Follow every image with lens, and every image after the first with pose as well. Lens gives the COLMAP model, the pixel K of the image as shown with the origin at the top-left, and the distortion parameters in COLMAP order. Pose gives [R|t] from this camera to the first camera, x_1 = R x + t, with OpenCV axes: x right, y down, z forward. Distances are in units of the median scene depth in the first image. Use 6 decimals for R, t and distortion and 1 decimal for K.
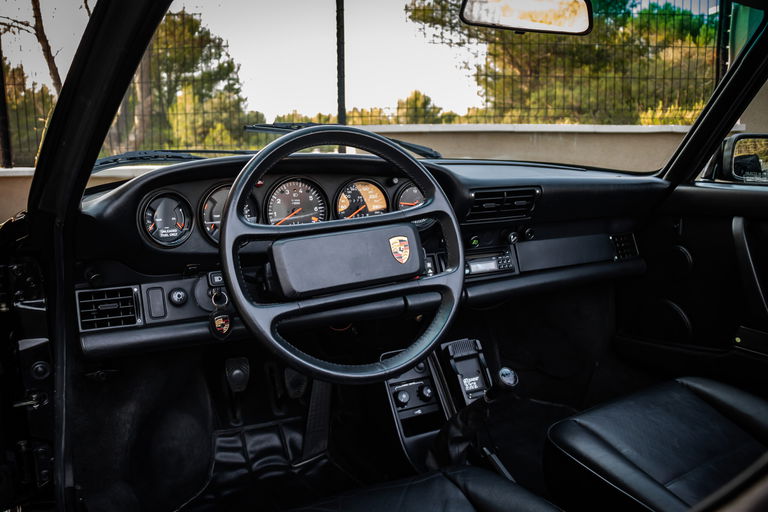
lens RADIAL K [[624.8, 0, 384.0], [0, 624.8, 256.0], [0, 0, 1]] dist [-0.157004, 0.000336]
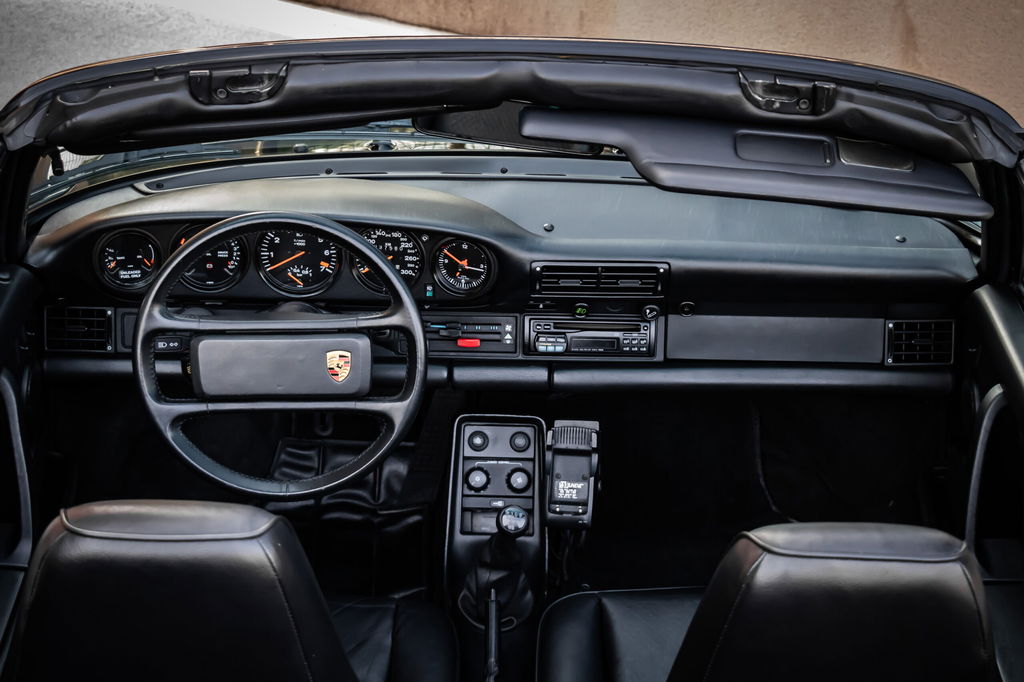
lens RADIAL K [[1655.1, 0, 512.0], [0, 1655.1, 341.0], [0, 0, 1]] dist [0.015209, 0.009891]
pose [[0.884504, 0.262307, -0.385808, 0.852779], [-0.121412, 0.927895, 0.352519, -0.673401], [0.450457, -0.264963, 0.852574, -0.645485]]
